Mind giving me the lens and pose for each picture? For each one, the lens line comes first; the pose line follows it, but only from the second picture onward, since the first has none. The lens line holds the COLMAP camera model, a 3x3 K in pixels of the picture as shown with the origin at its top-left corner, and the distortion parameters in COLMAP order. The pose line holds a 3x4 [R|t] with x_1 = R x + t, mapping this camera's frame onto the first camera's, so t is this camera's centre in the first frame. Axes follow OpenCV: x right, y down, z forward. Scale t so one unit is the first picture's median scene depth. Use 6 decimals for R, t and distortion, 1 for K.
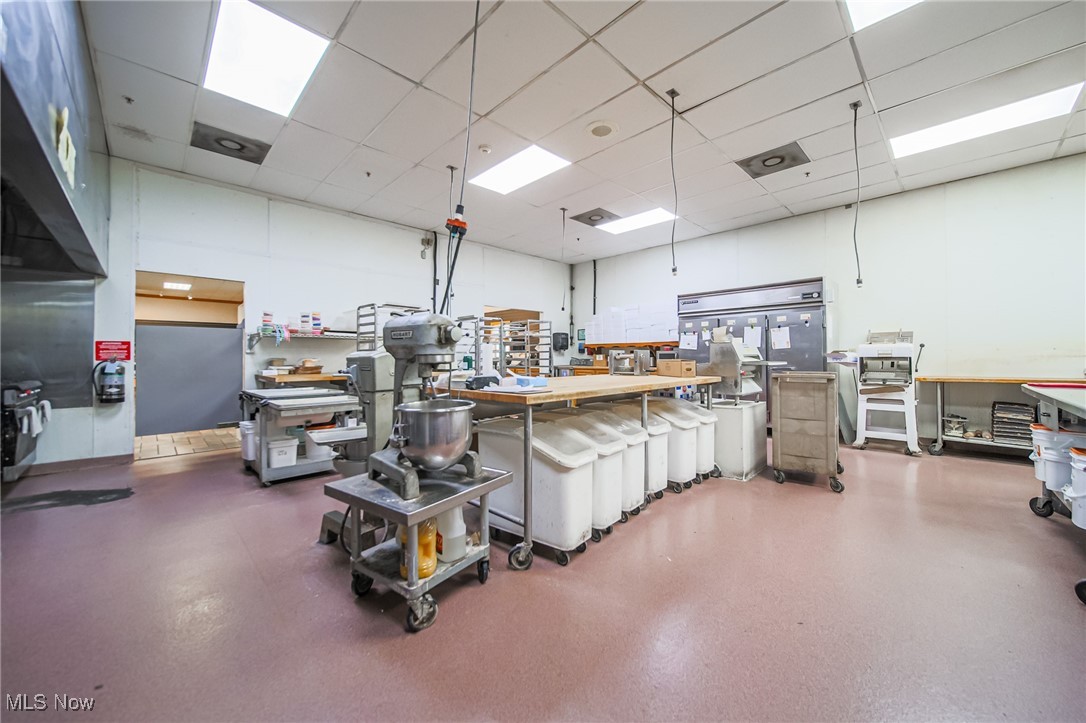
lens RADIAL K [[398.8, 0, 547.9], [0, 398.8, 365.5], [0, 0, 1]] dist [0.001382, 0.000162]
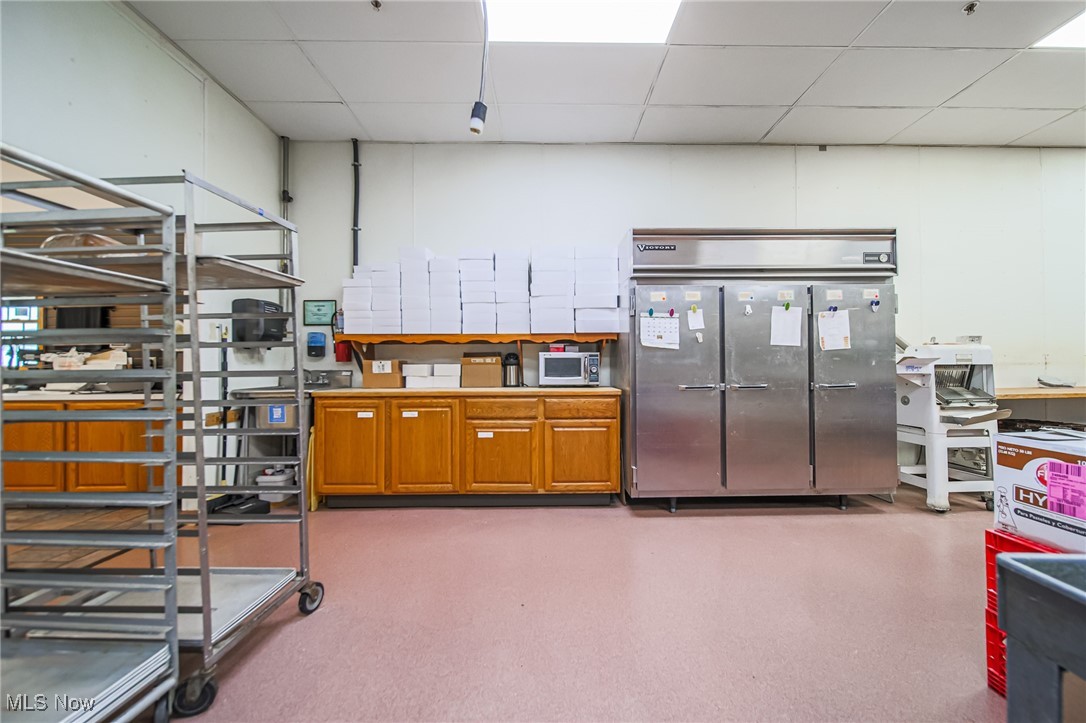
lens RADIAL K [[398.8, 0, 547.9], [0, 398.8, 365.5], [0, 0, 1]] dist [0.001382, 0.000162]
pose [[0.692679, -0.000571, 0.721246, -0.071547], [0.016613, 0.999747, -0.015163, -0.016390], [-0.721055, 0.022485, 0.692513, 0.794494]]
